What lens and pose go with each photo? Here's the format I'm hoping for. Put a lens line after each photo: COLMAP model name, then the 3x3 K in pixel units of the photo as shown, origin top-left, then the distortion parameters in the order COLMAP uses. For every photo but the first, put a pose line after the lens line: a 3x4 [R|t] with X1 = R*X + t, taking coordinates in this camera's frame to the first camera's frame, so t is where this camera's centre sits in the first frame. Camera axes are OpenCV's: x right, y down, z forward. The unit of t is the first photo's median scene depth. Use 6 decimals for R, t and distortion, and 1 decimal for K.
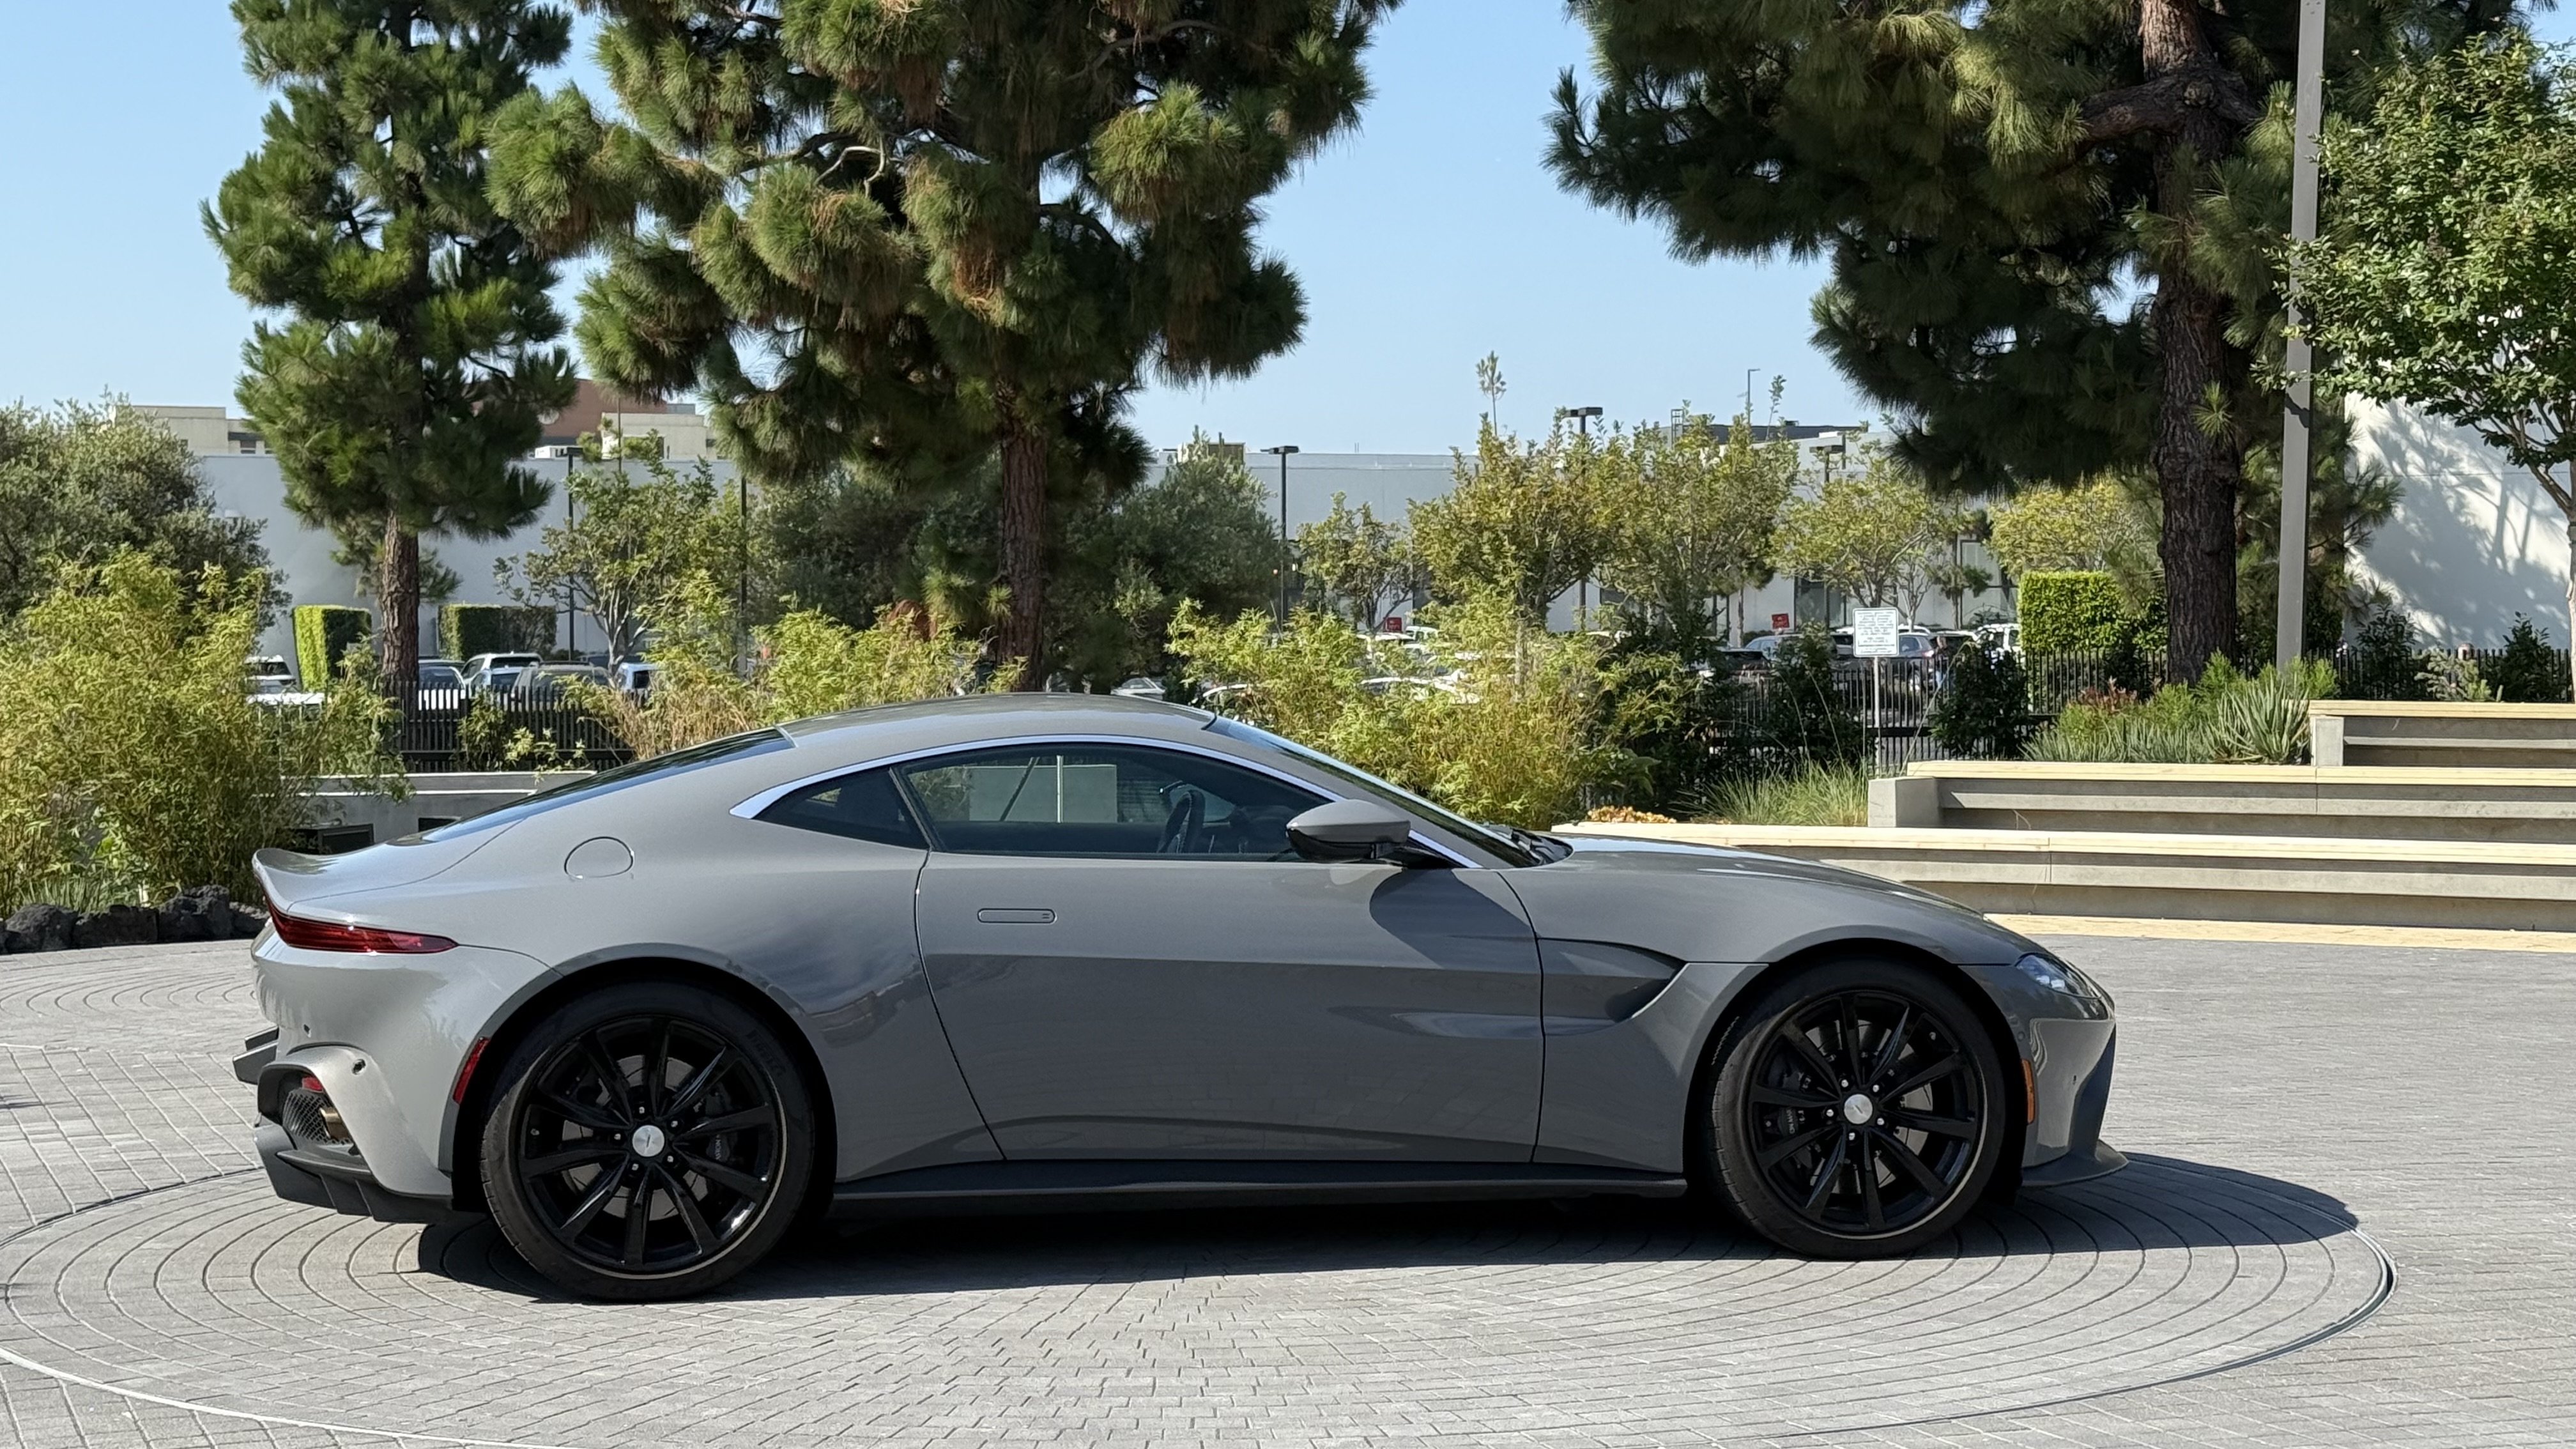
lens RADIAL K [[4210.2, 0, 1288.0], [0, 4210.2, 724.5], [0, 0, 1]] dist [0.128335, 0.022245]
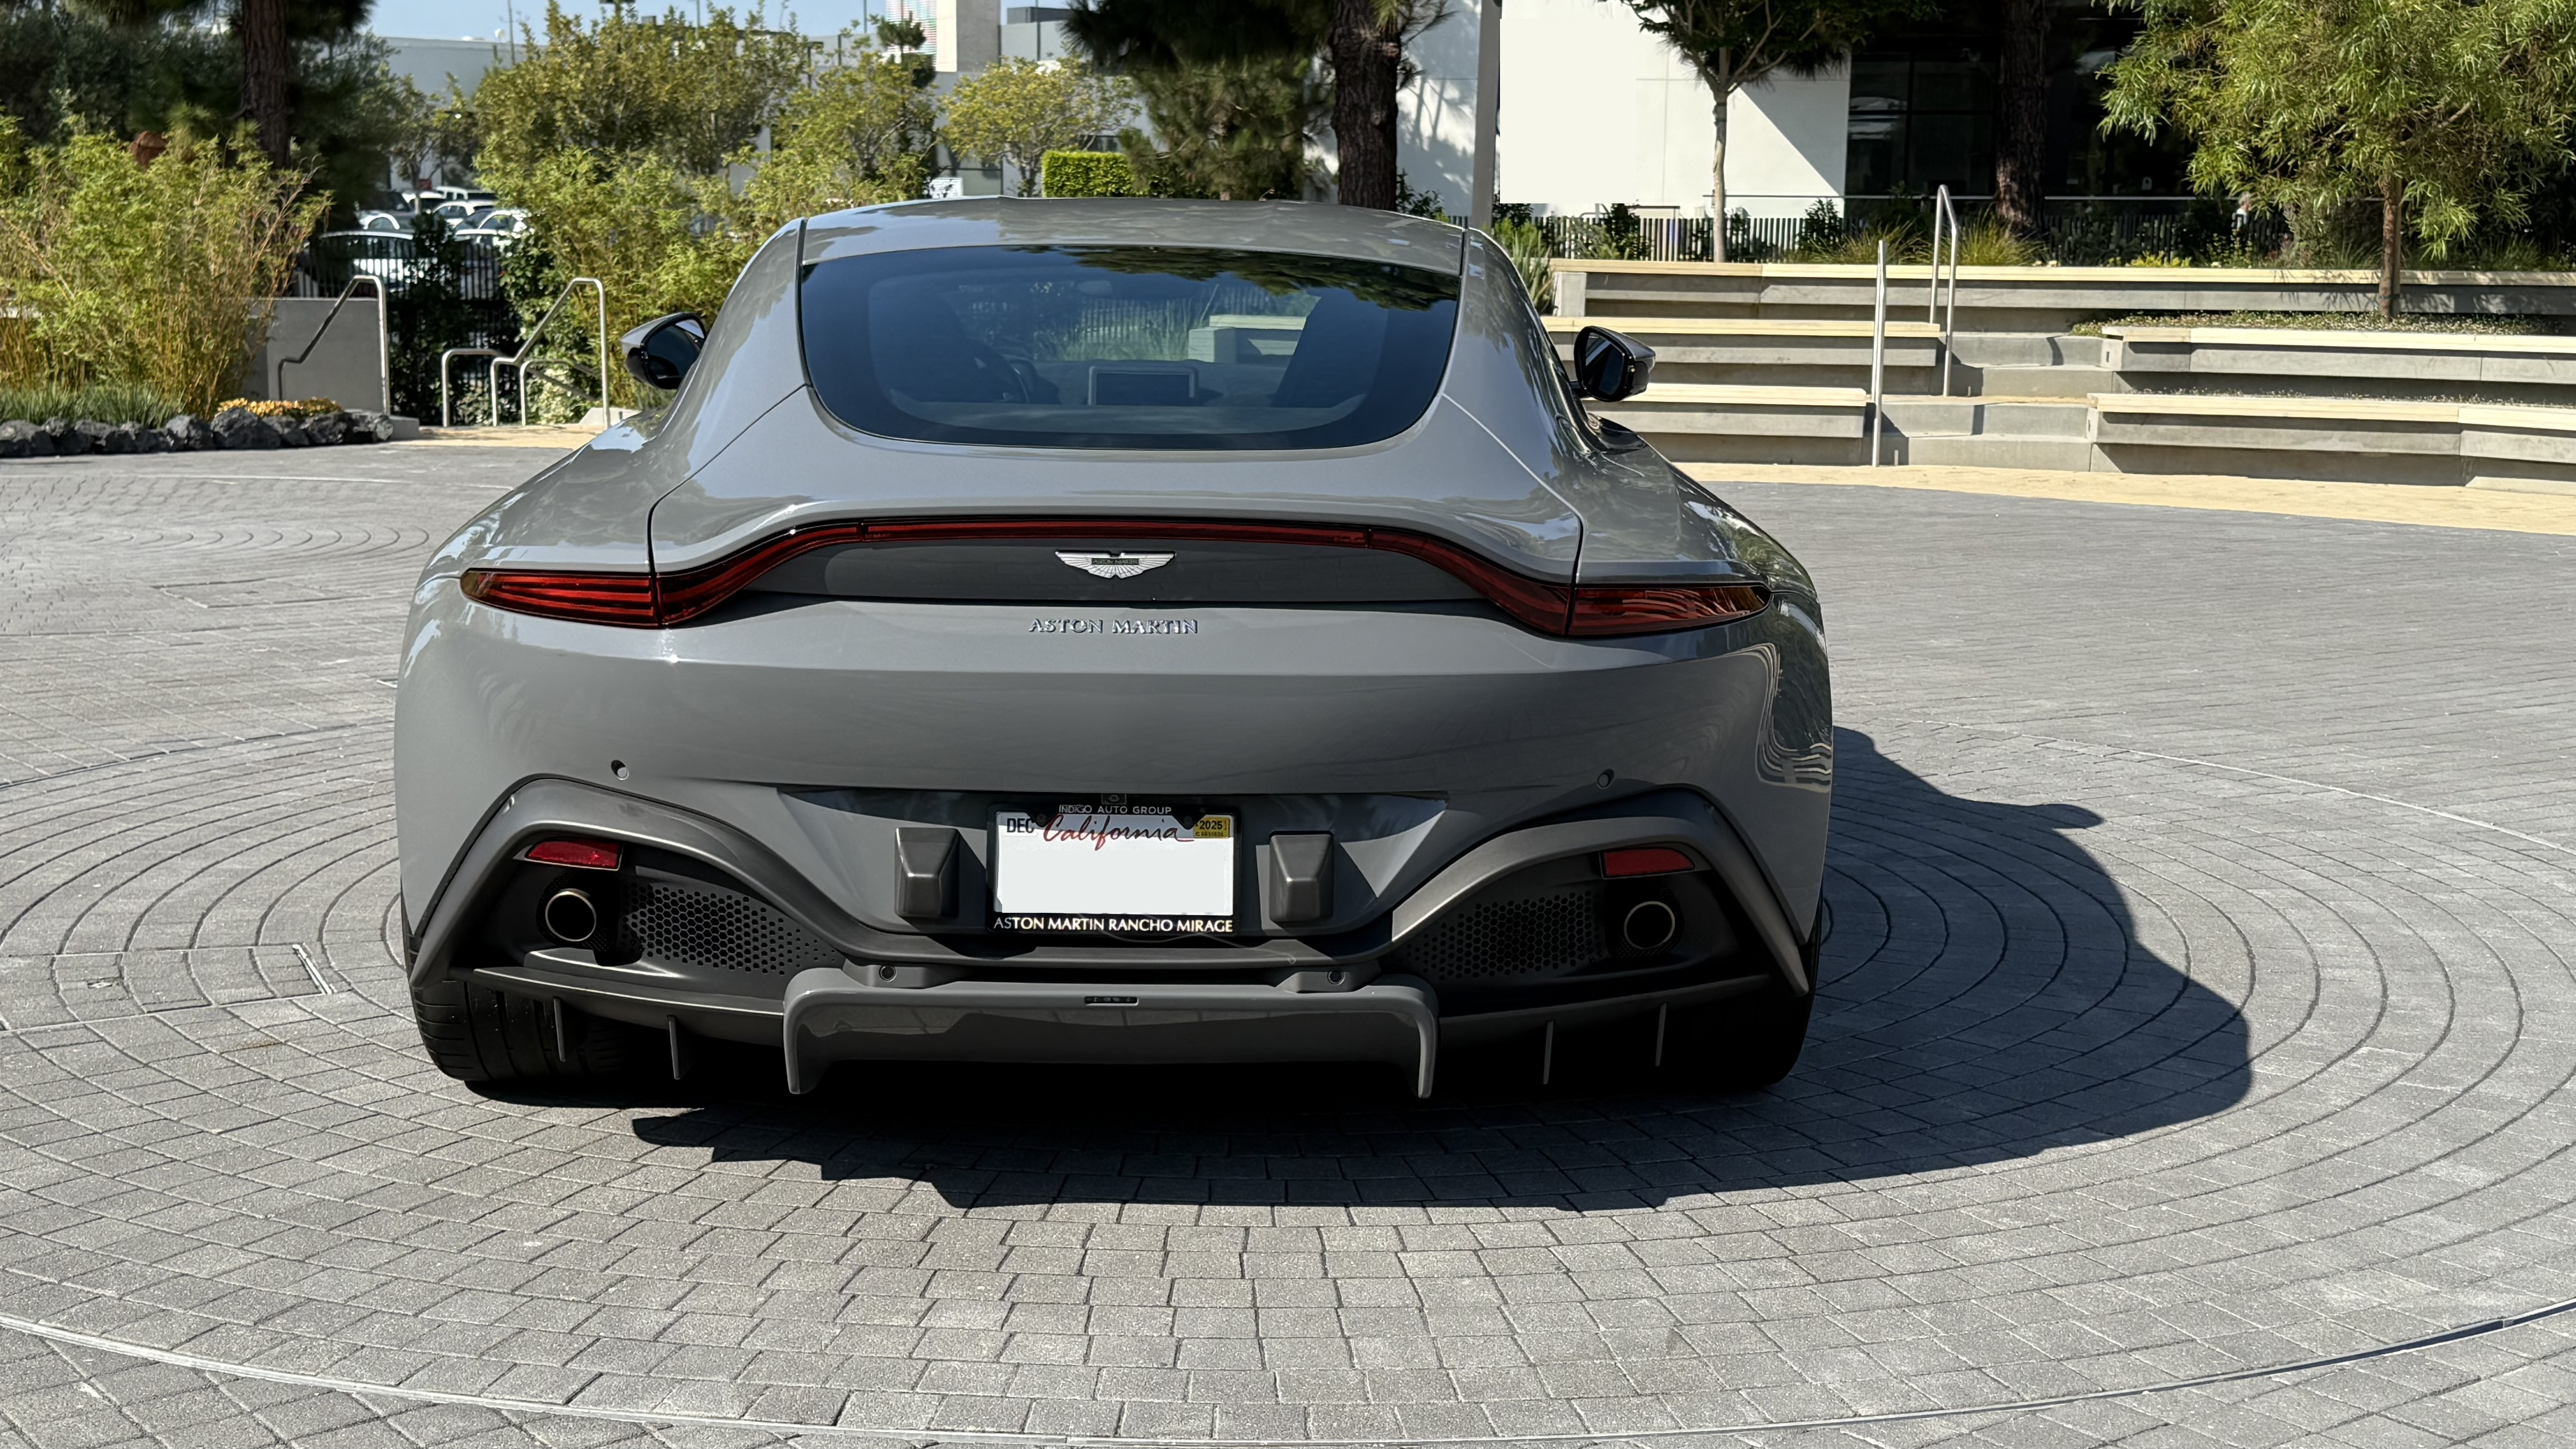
lens RADIAL K [[3297.5, 0, 1288.0], [0, 3297.5, 724.5], [0, 0, 1]] dist [0.216843, -0.495322]
pose [[0.956611, -0.026902, 0.290125, -0.063180], [-0.011541, 0.991449, 0.129986, 0.002887], [-0.291141, -0.127694, 0.948120, 0.136743]]
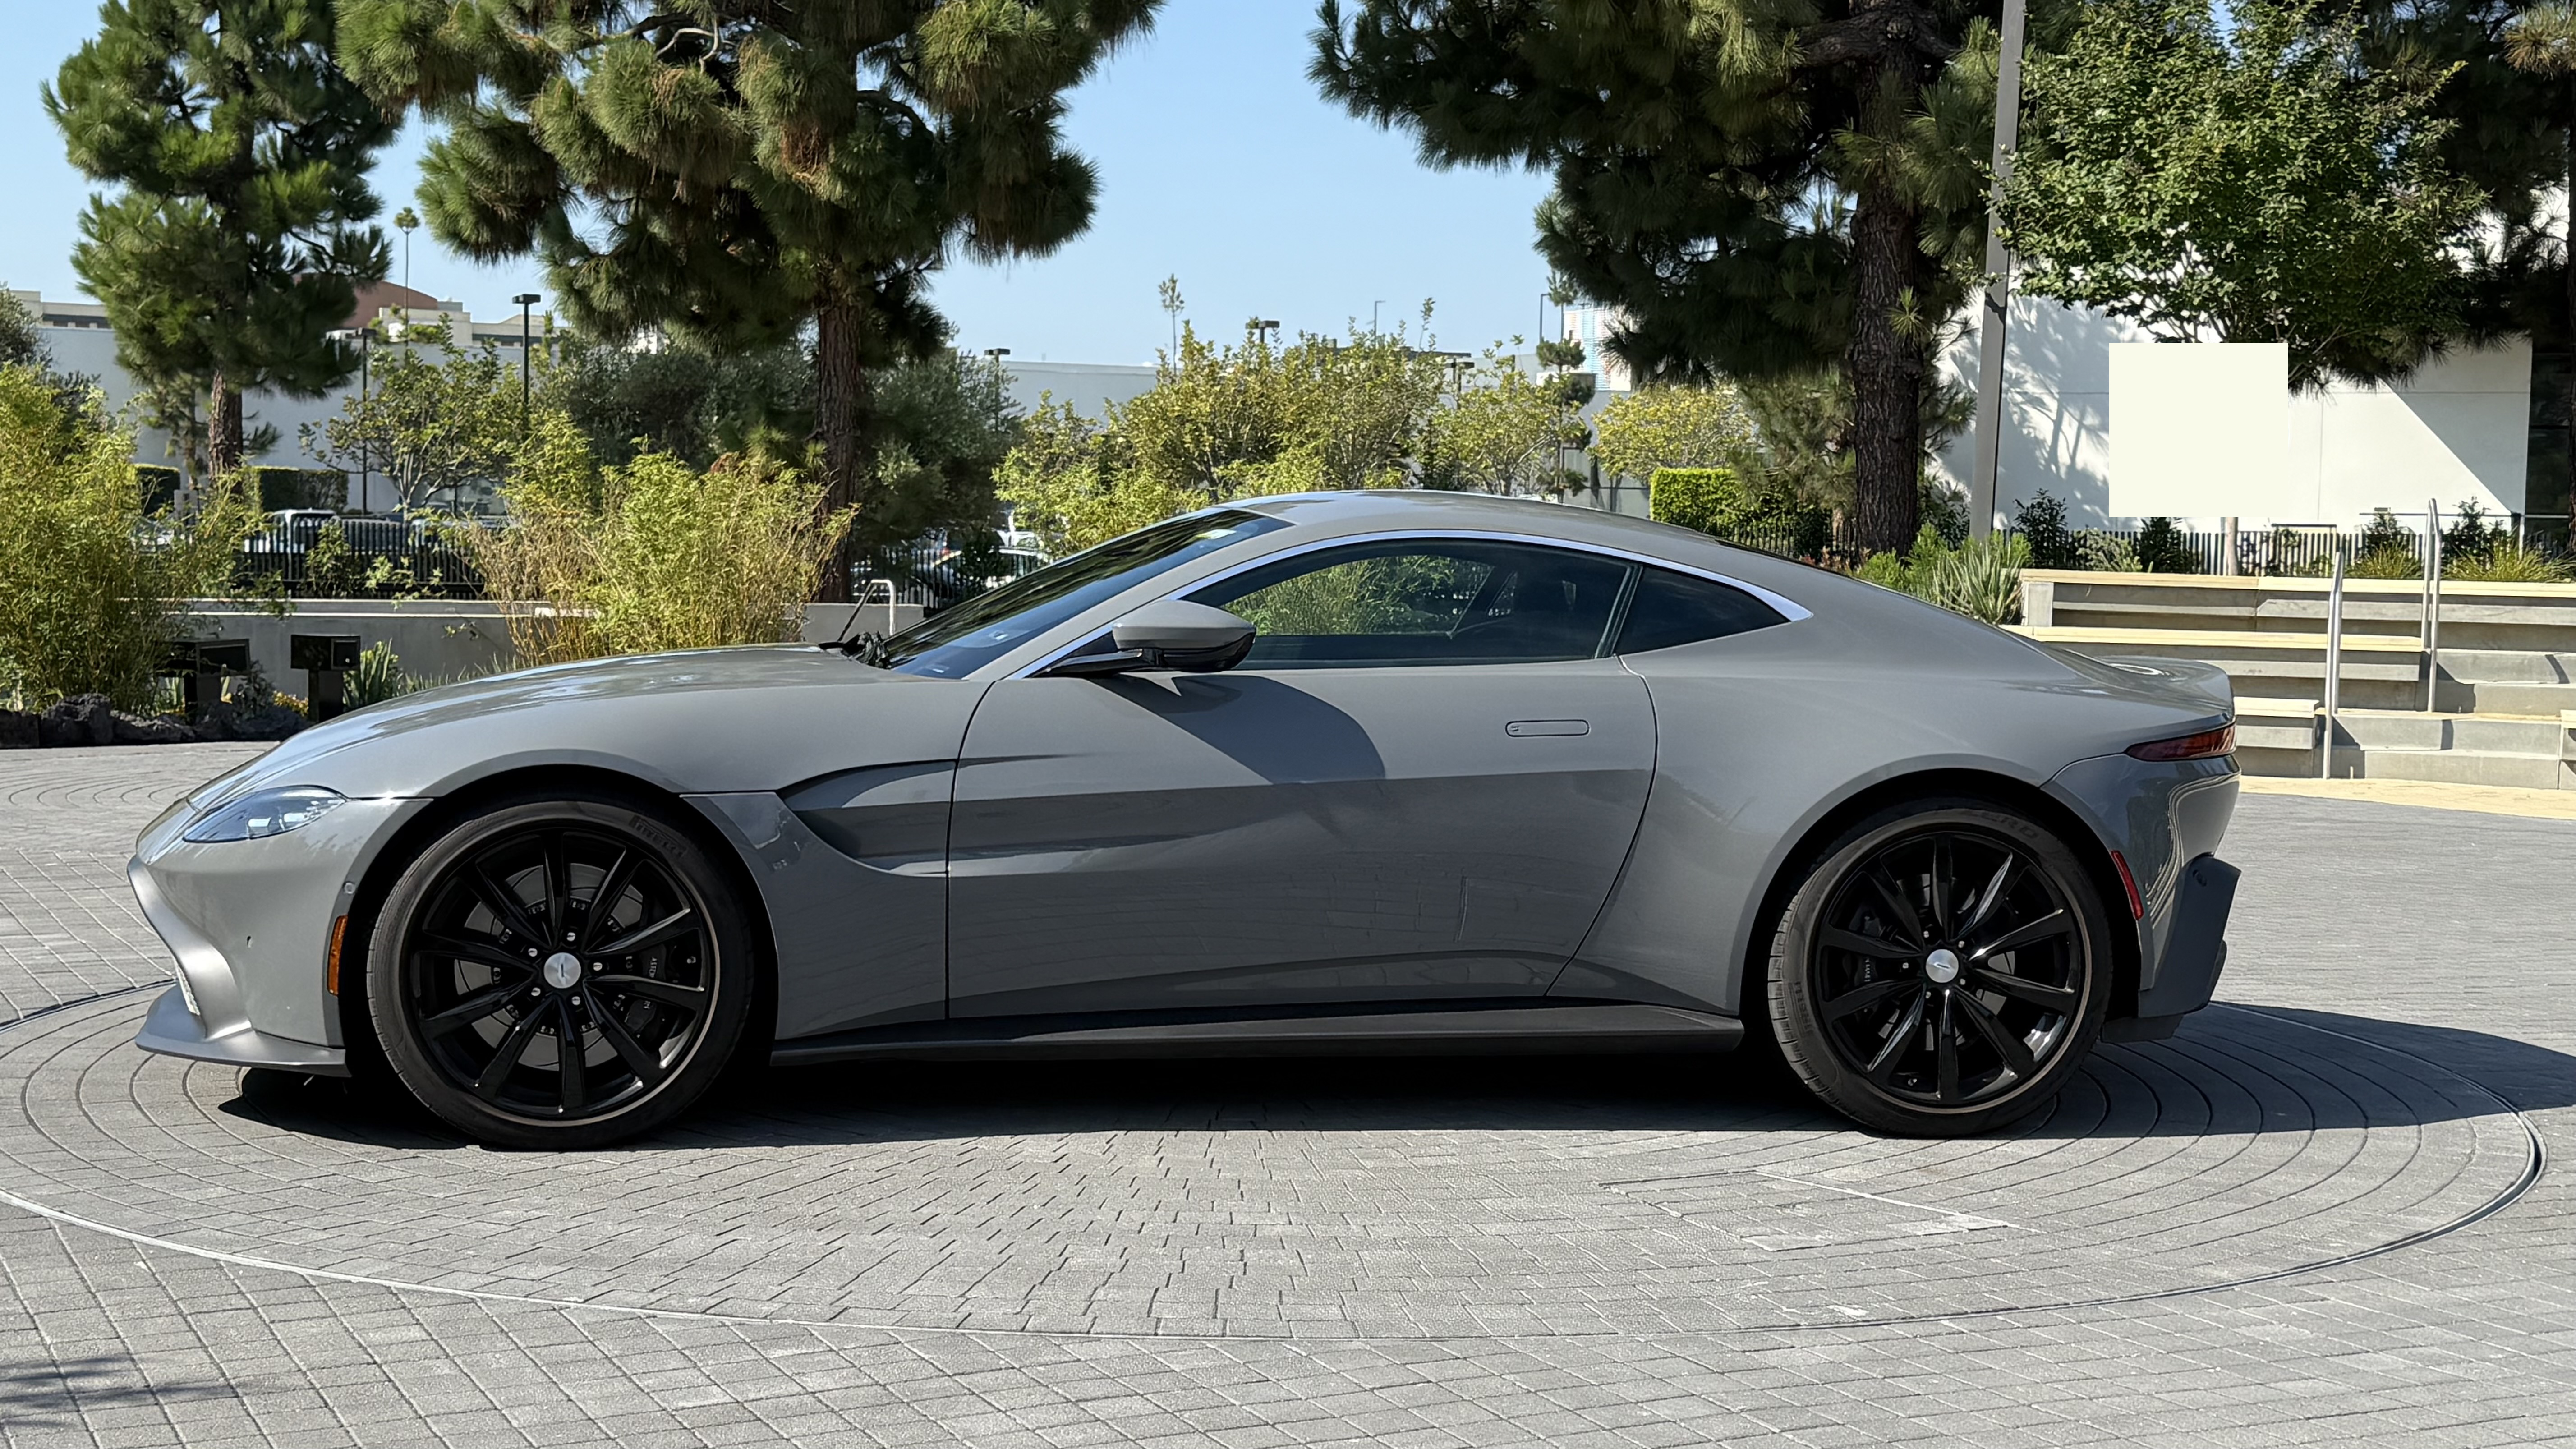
lens RADIAL K [[3515.7, 0, 1278.1], [0, 3515.7, 731.5], [0, 0, 1]] dist [0.210697, -0.488239]
pose [[0.995749, 0.018086, 0.090317, -0.028681], [-0.021451, 0.999106, 0.036421, 0.006013], [-0.089578, -0.038203, 0.995247, 0.068360]]
